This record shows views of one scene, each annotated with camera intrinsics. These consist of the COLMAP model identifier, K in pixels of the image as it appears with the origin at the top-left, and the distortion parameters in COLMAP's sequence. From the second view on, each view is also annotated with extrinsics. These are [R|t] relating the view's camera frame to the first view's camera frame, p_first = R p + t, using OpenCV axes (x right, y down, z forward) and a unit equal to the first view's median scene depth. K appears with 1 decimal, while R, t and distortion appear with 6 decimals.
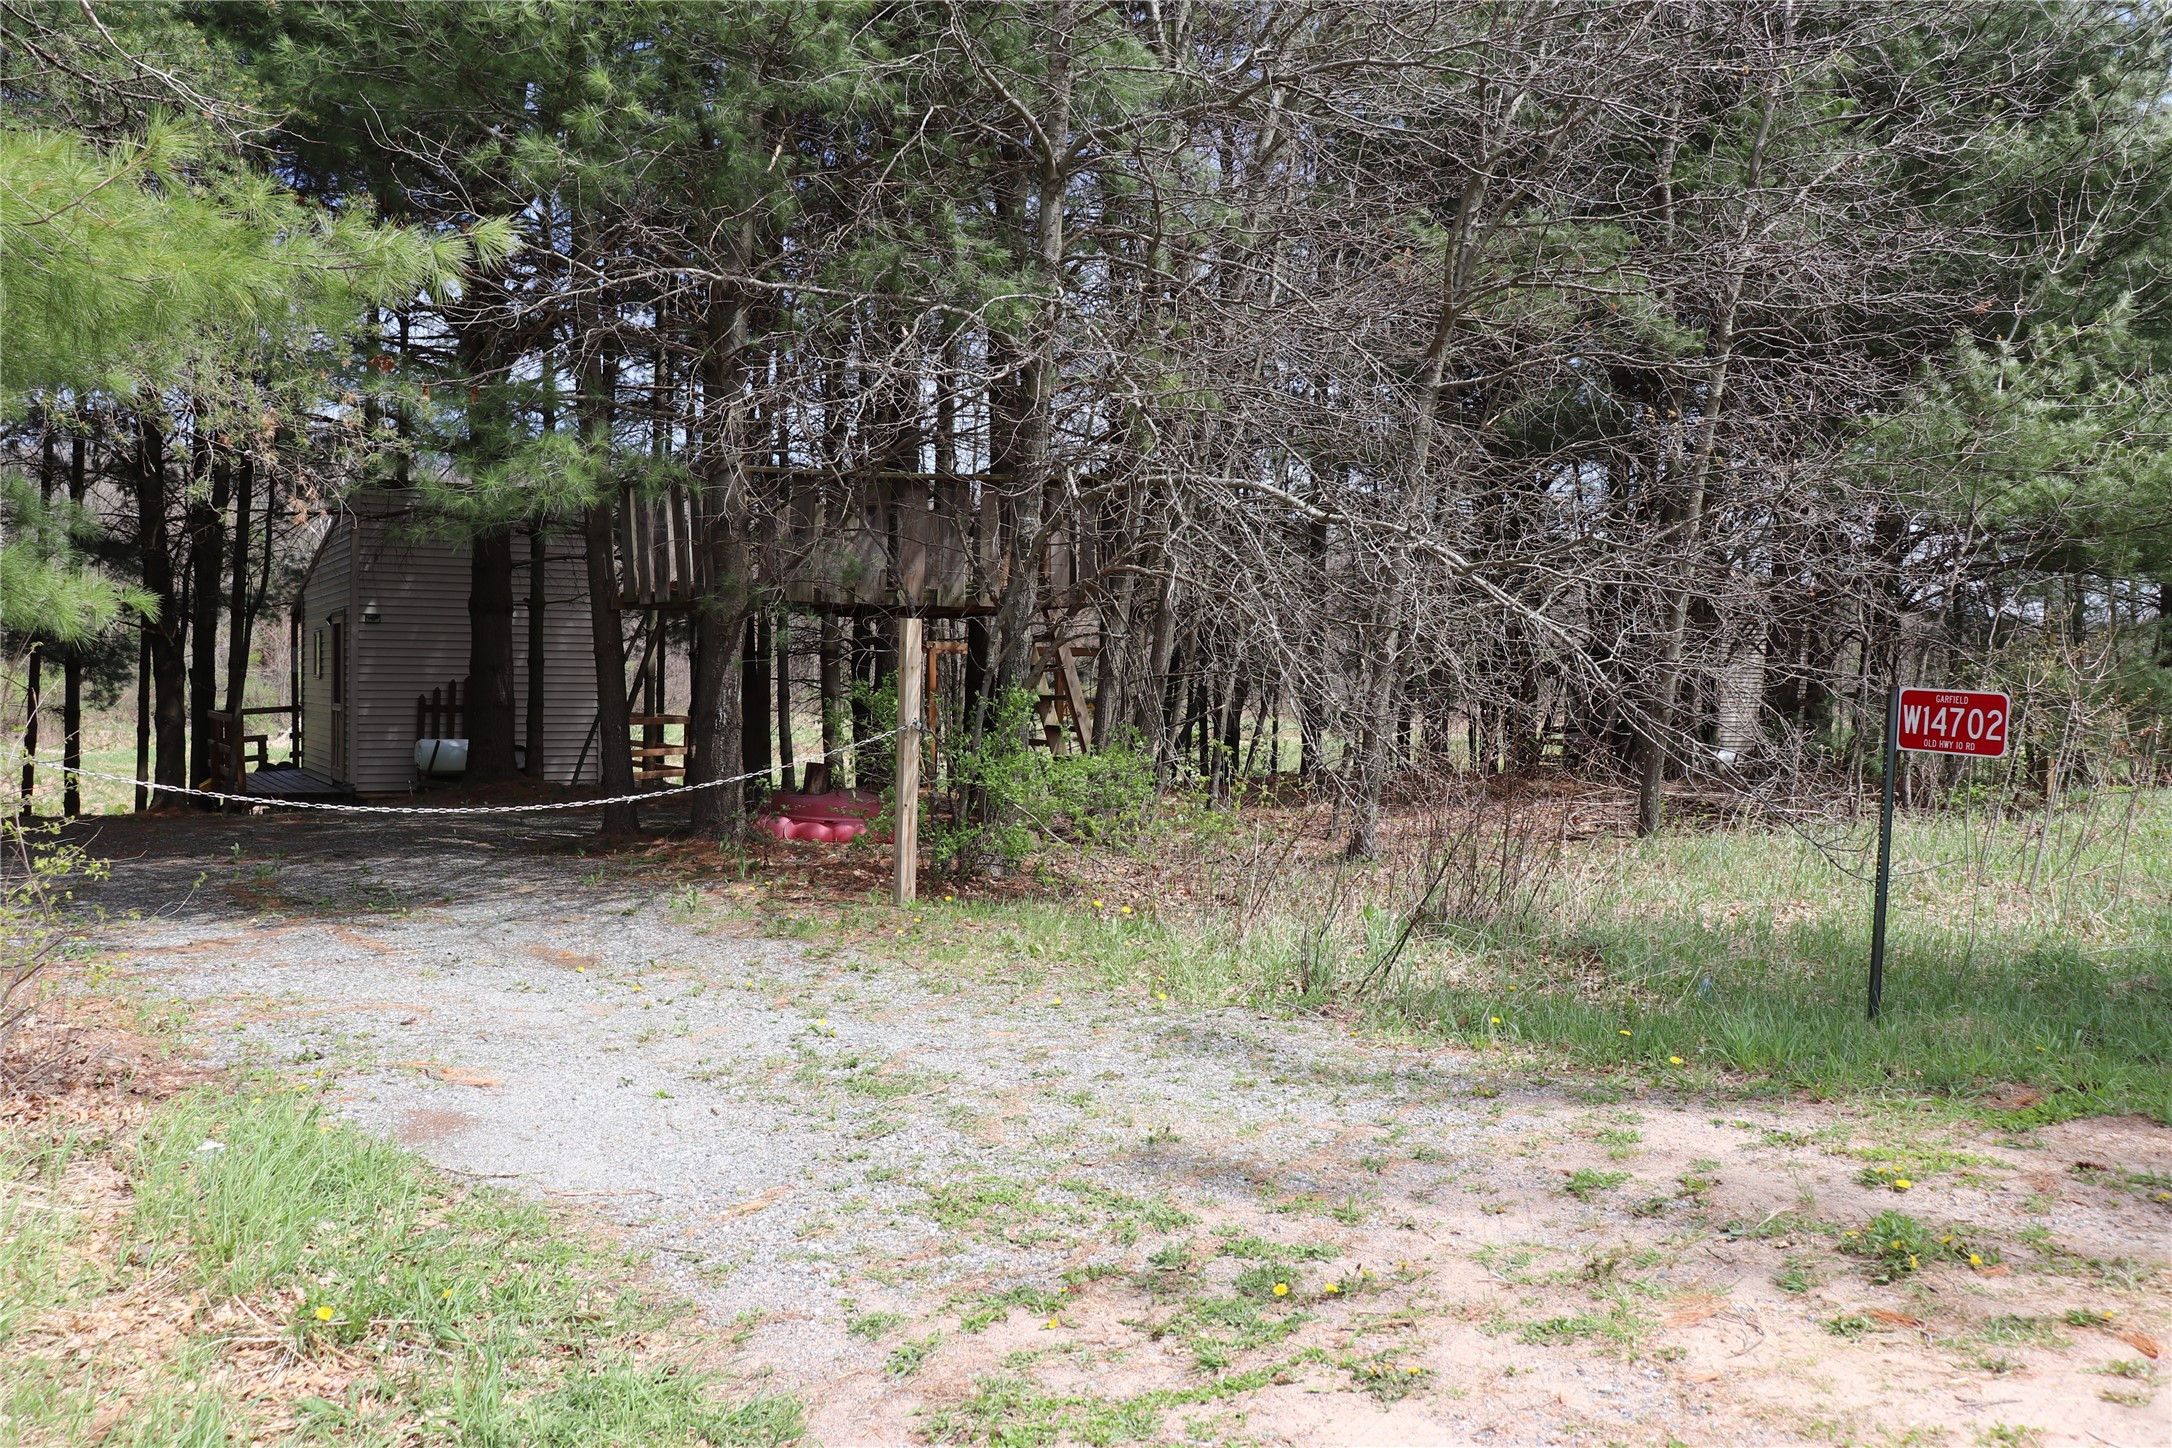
lens RADIAL K [[1772.7, 0, 1076.4], [0, 1772.7, 735.0], [0, 0, 1]] dist [-0.178417, 0.167913]
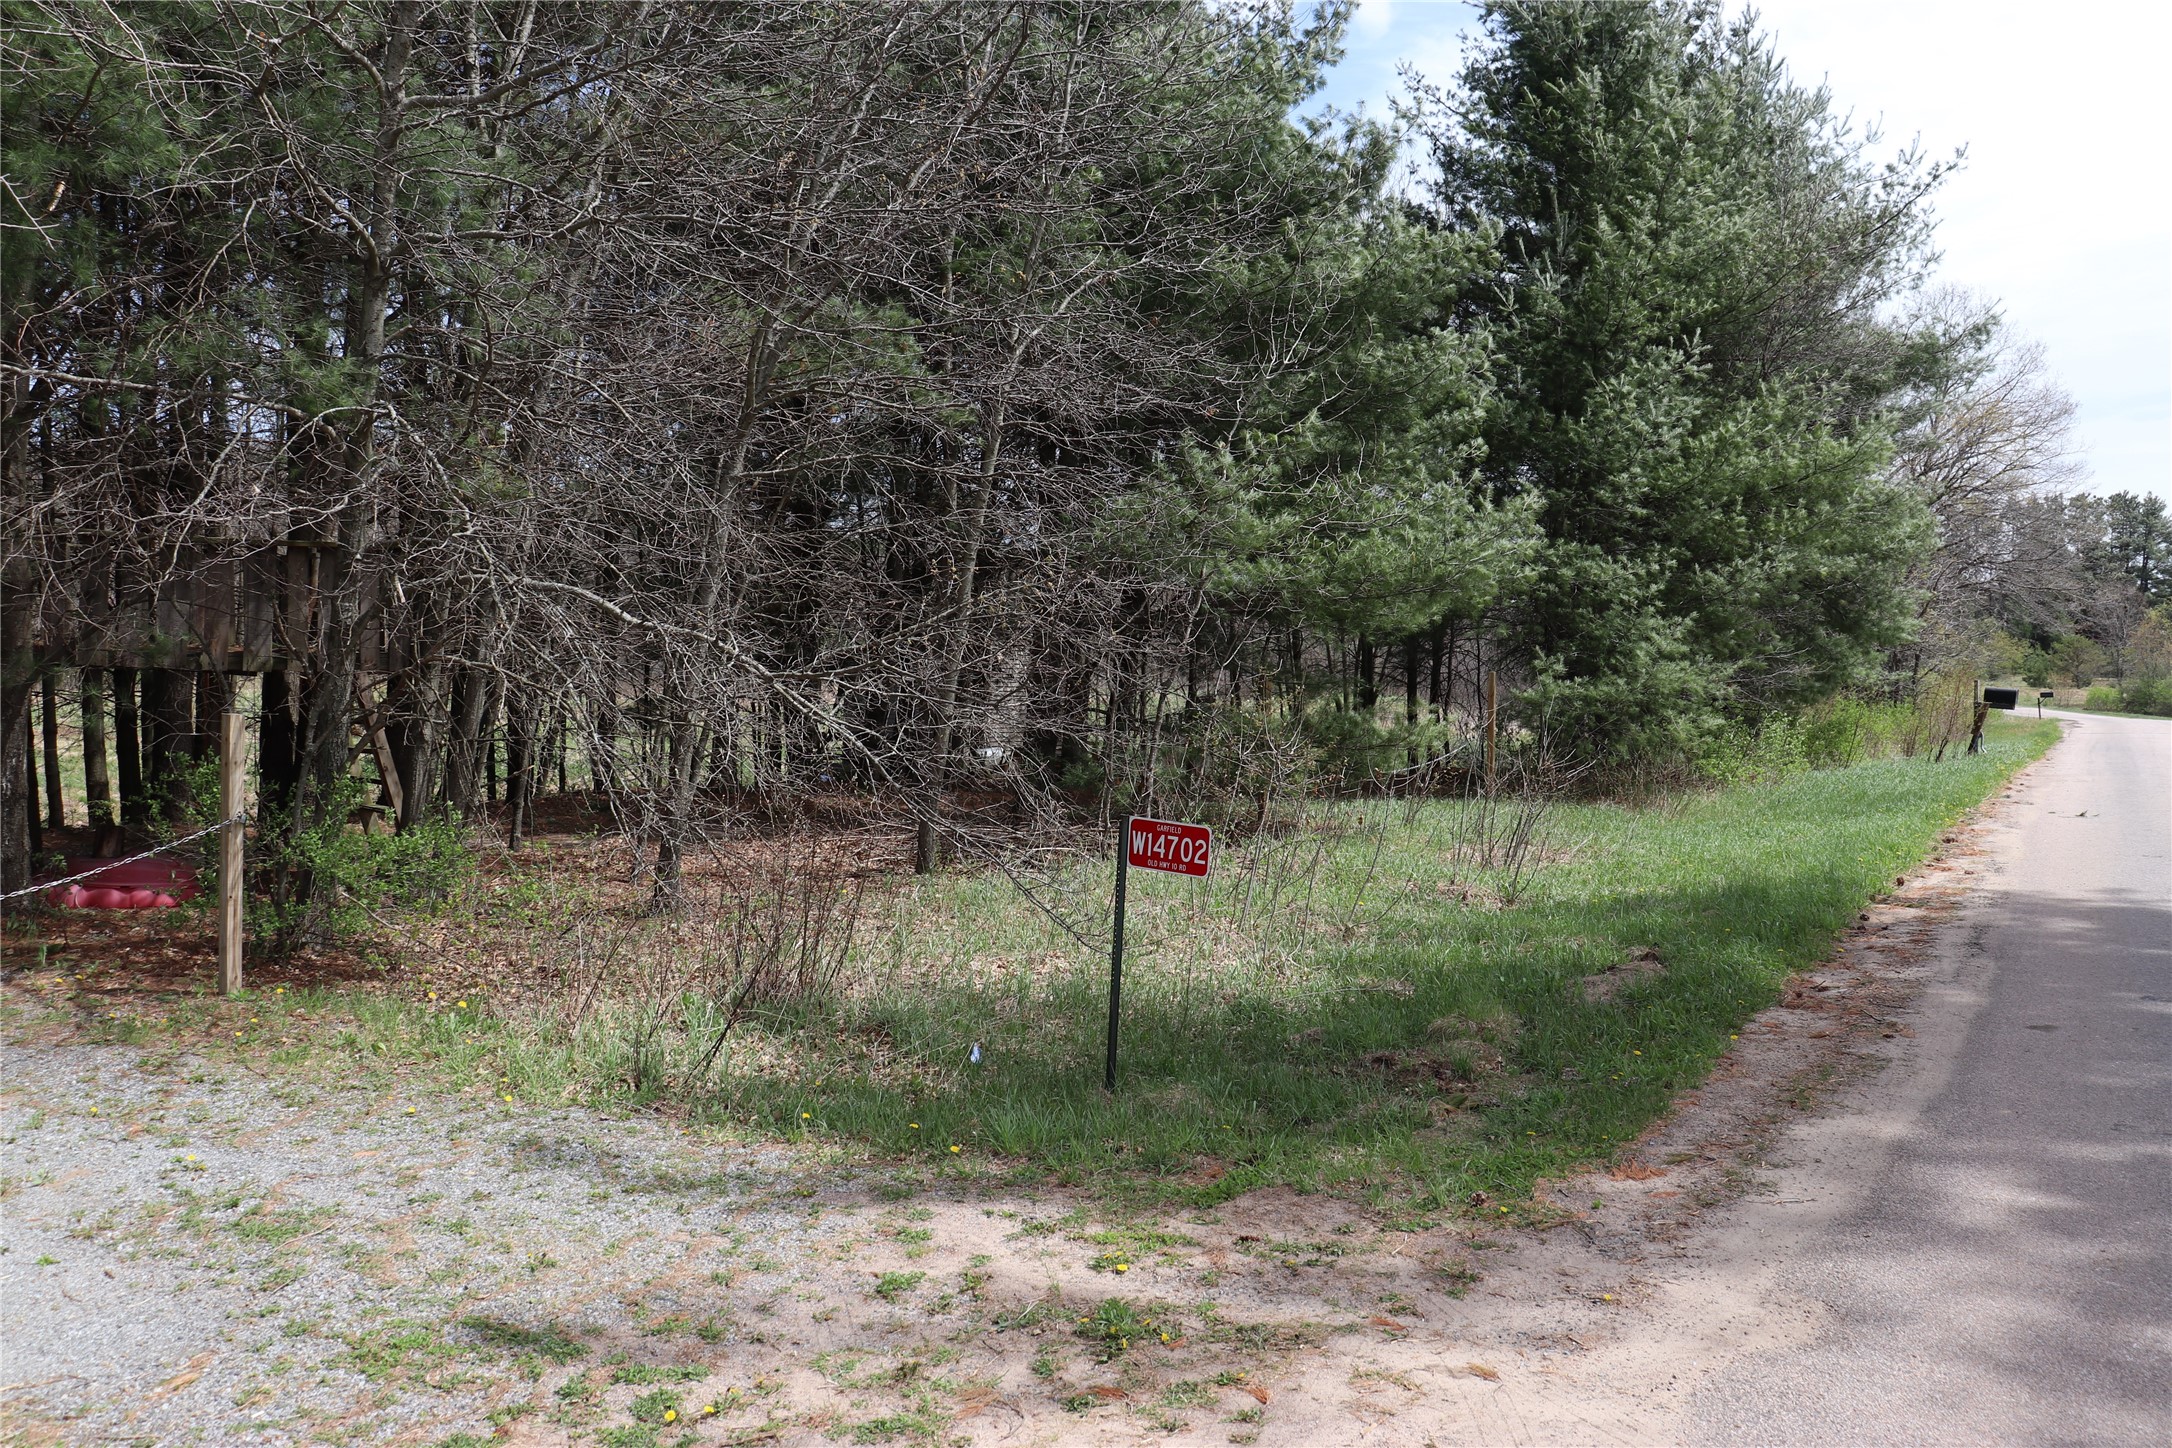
lens RADIAL K [[1772.7, 0, 1076.4], [0, 1772.7, 735.0], [0, 0, 1]] dist [-0.178417, 0.167913]
pose [[0.919244, -0.007689, 0.393612, -0.070646], [-0.000004, 0.999809, 0.019542, -0.144266], [-0.393688, -0.017966, 0.919069, -0.196021]]
